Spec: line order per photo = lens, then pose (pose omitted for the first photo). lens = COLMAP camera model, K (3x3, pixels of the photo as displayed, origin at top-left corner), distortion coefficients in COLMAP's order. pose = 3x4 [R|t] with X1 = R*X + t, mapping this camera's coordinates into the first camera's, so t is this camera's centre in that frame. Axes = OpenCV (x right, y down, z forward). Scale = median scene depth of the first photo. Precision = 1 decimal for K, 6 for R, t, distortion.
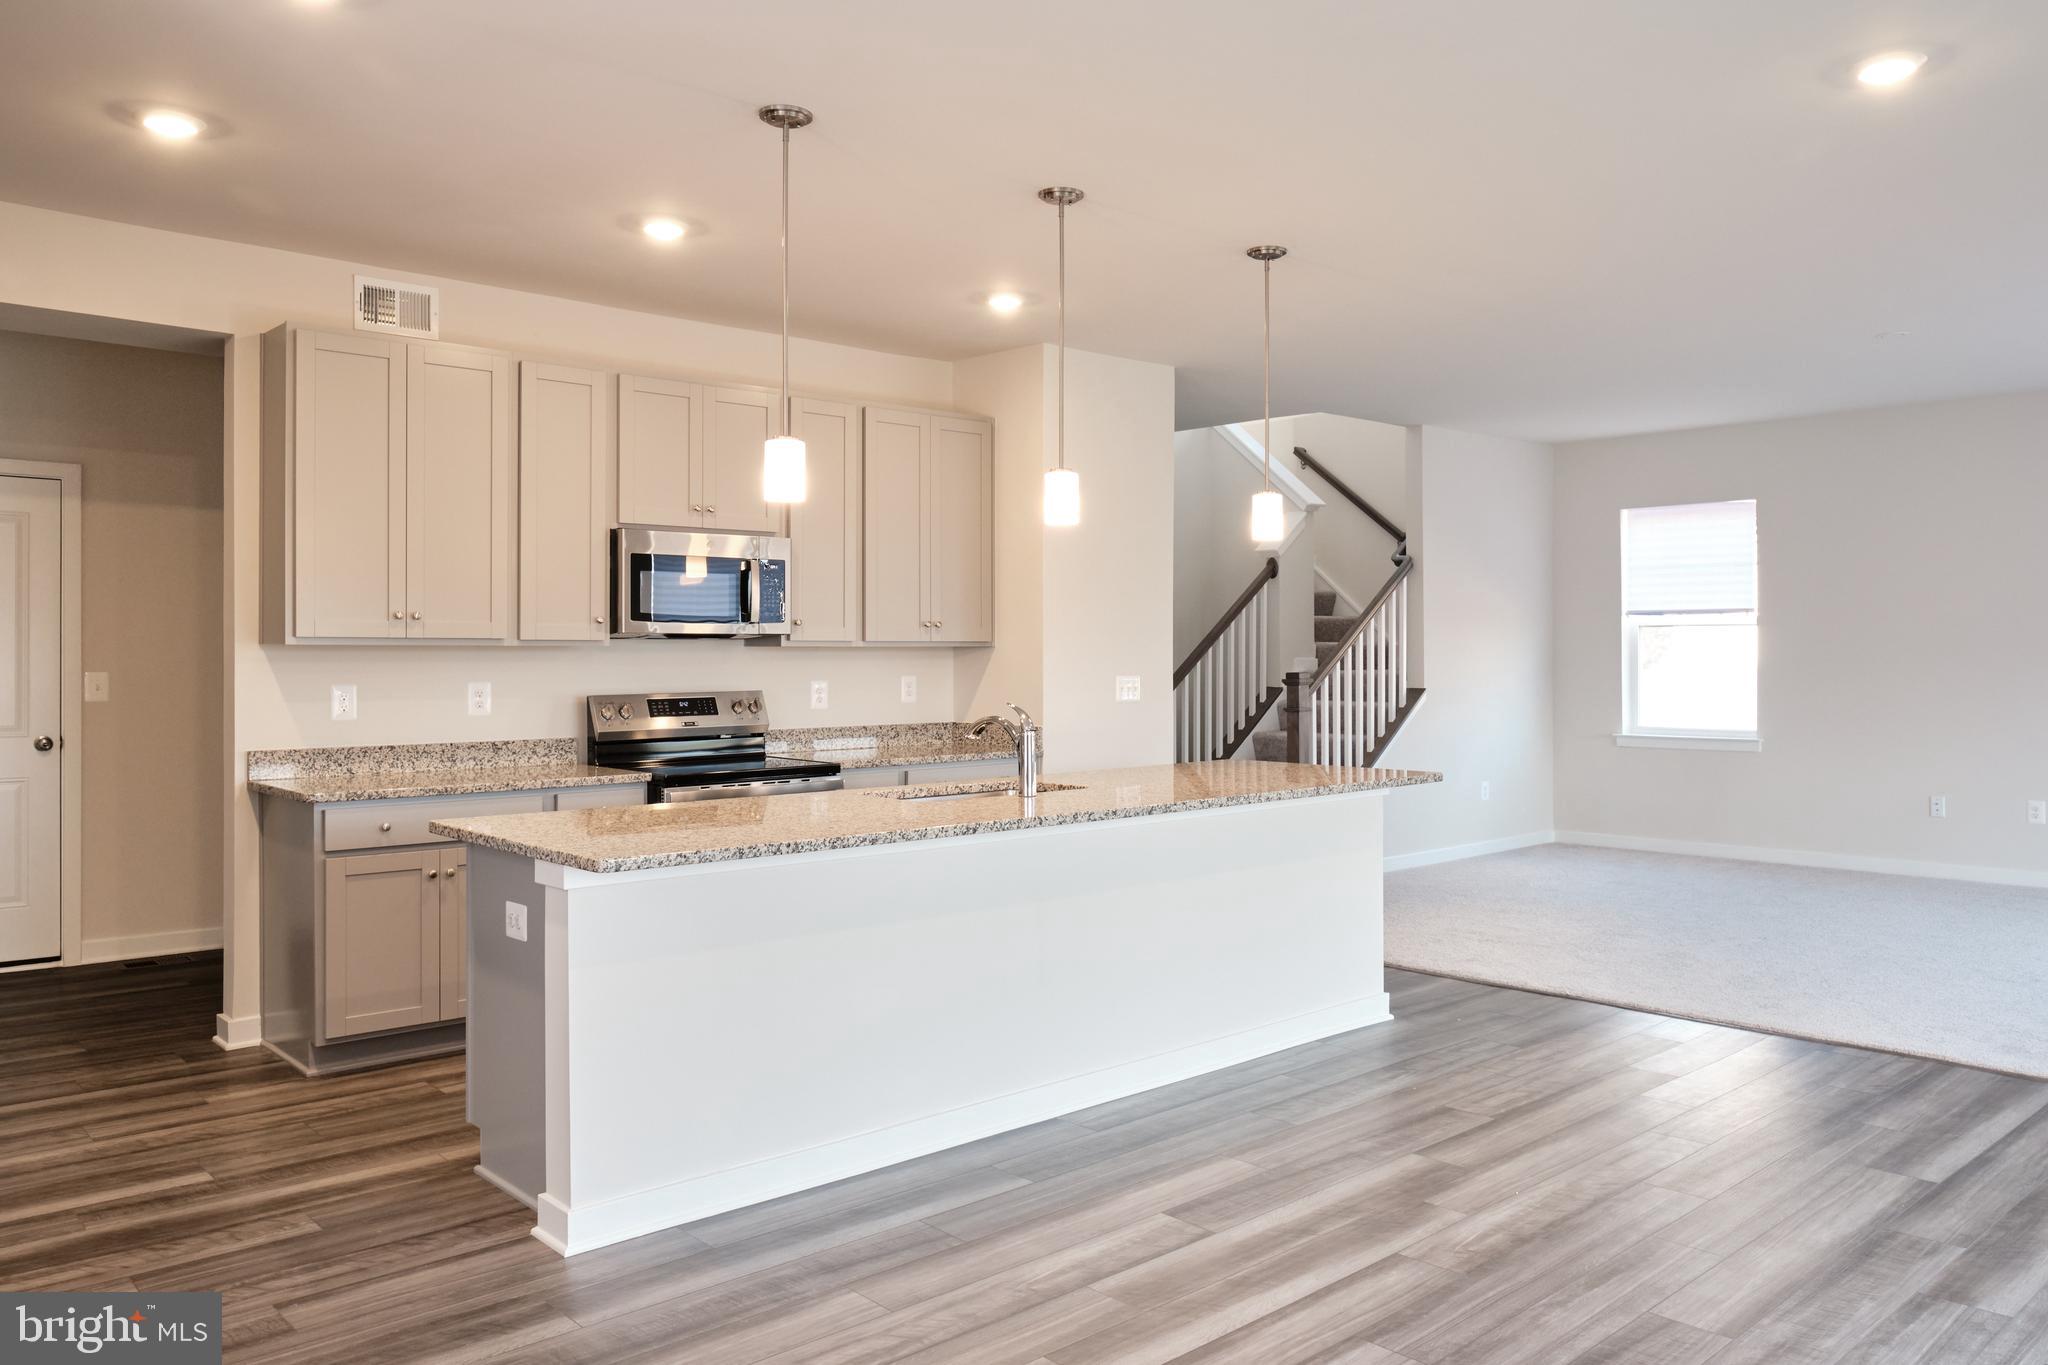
lens RADIAL K [[1485.2, 0, 1024.3], [0, 1485.2, 652.2], [0, 0, 1]] dist [-0.000252, -0.000136]
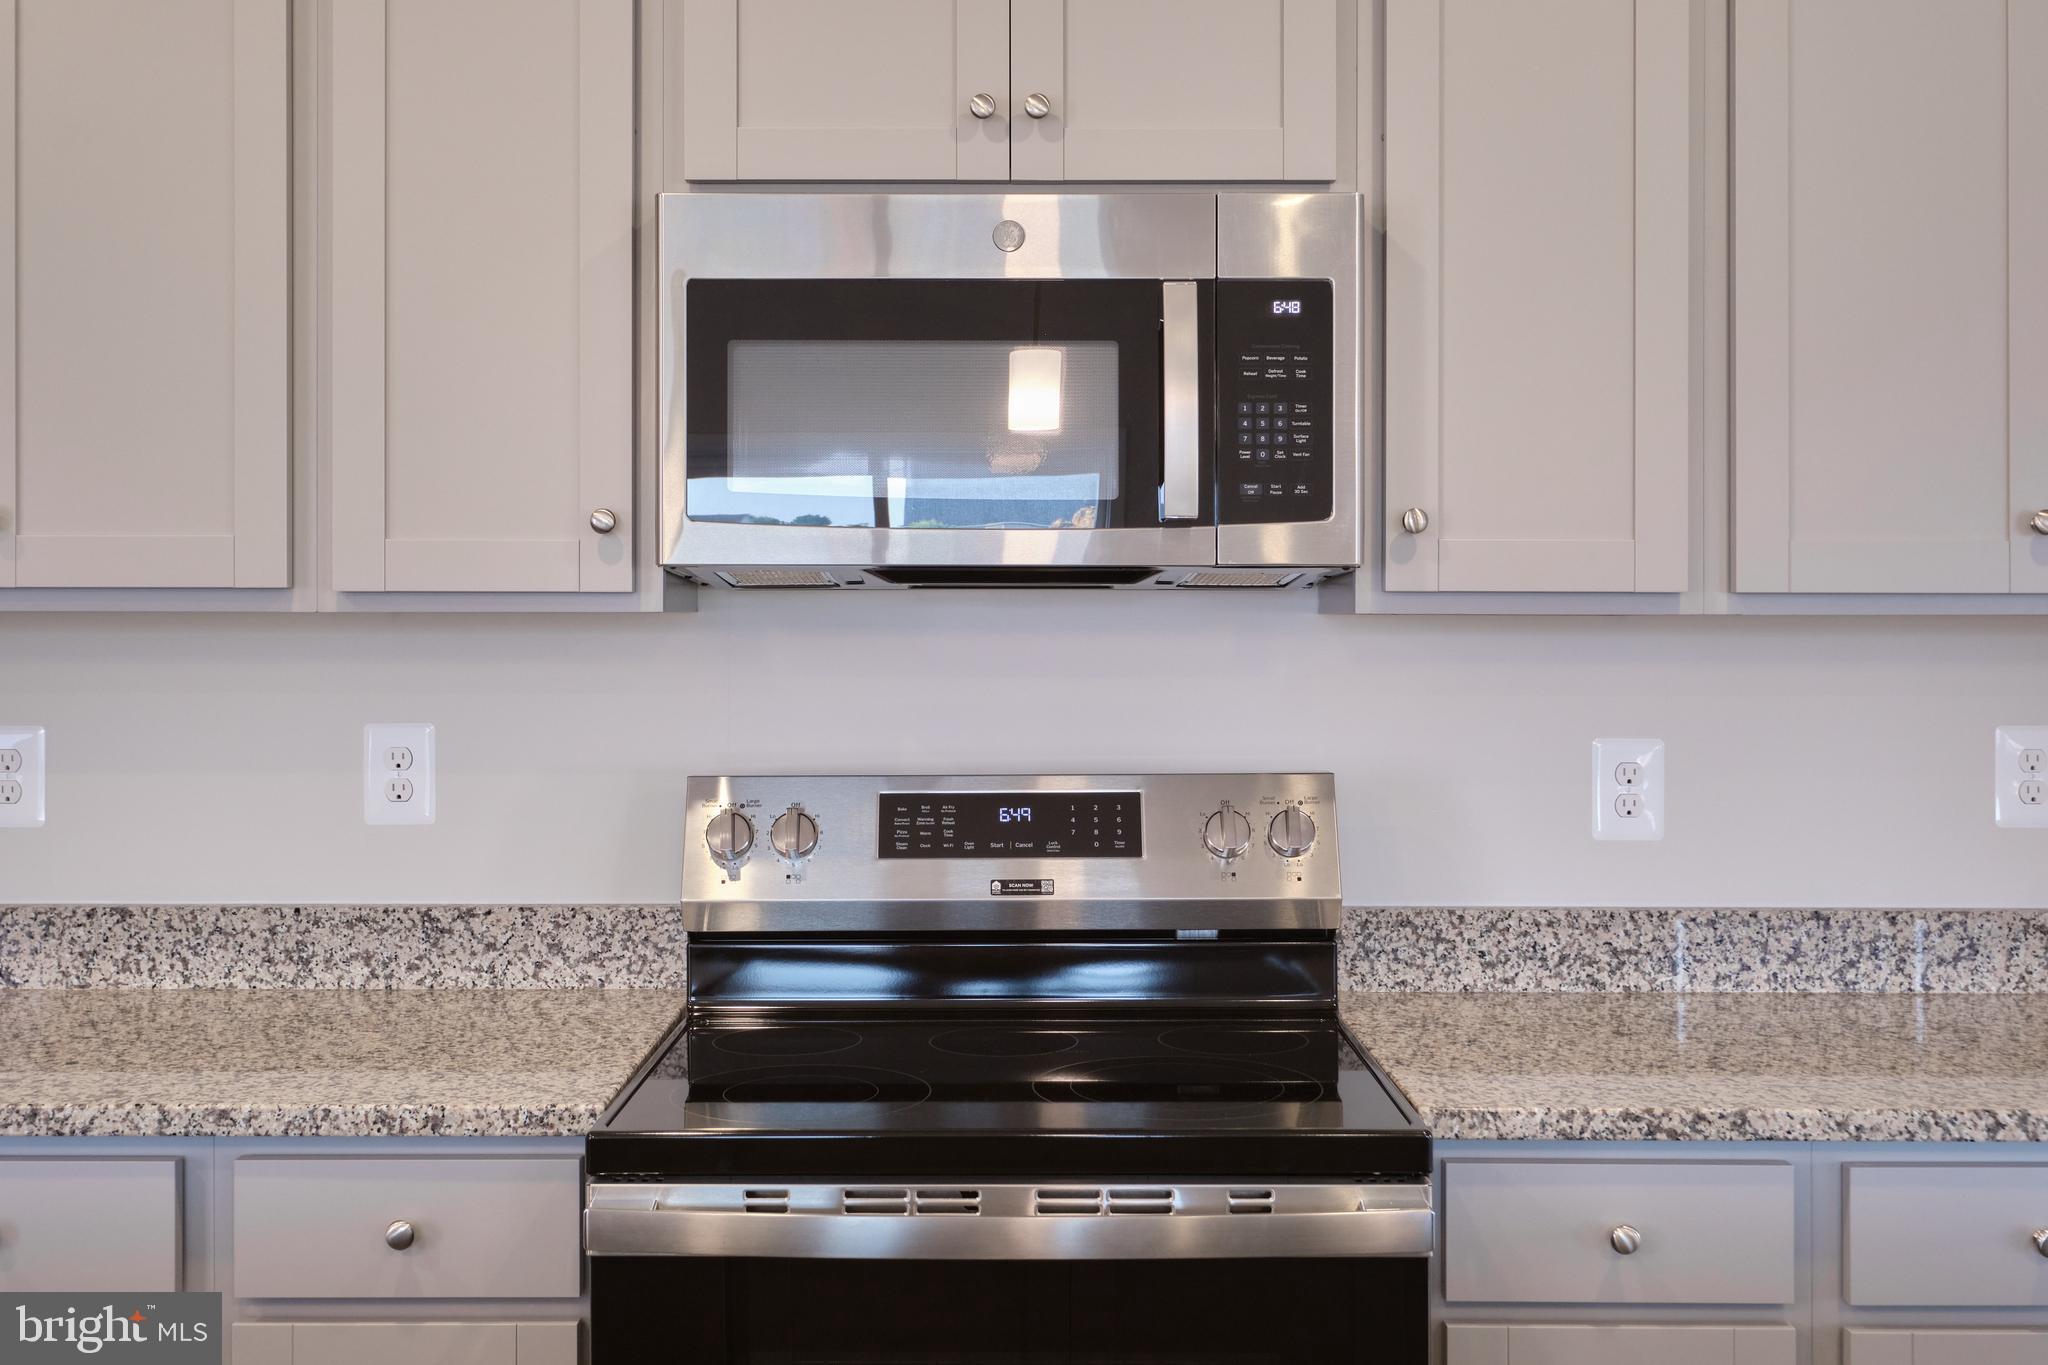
lens RADIAL K [[2103.7, 0, 1023.9], [0, 2103.7, 612.0], [0, 0, 1]] dist [-0.001082, 0.010469]
pose [[0.741208, -0.001757, -0.671274, 0.046405], [-0.000051, 0.999996, -0.002673, -0.003028], [0.671276, 0.002016, 0.741205, 0.730824]]
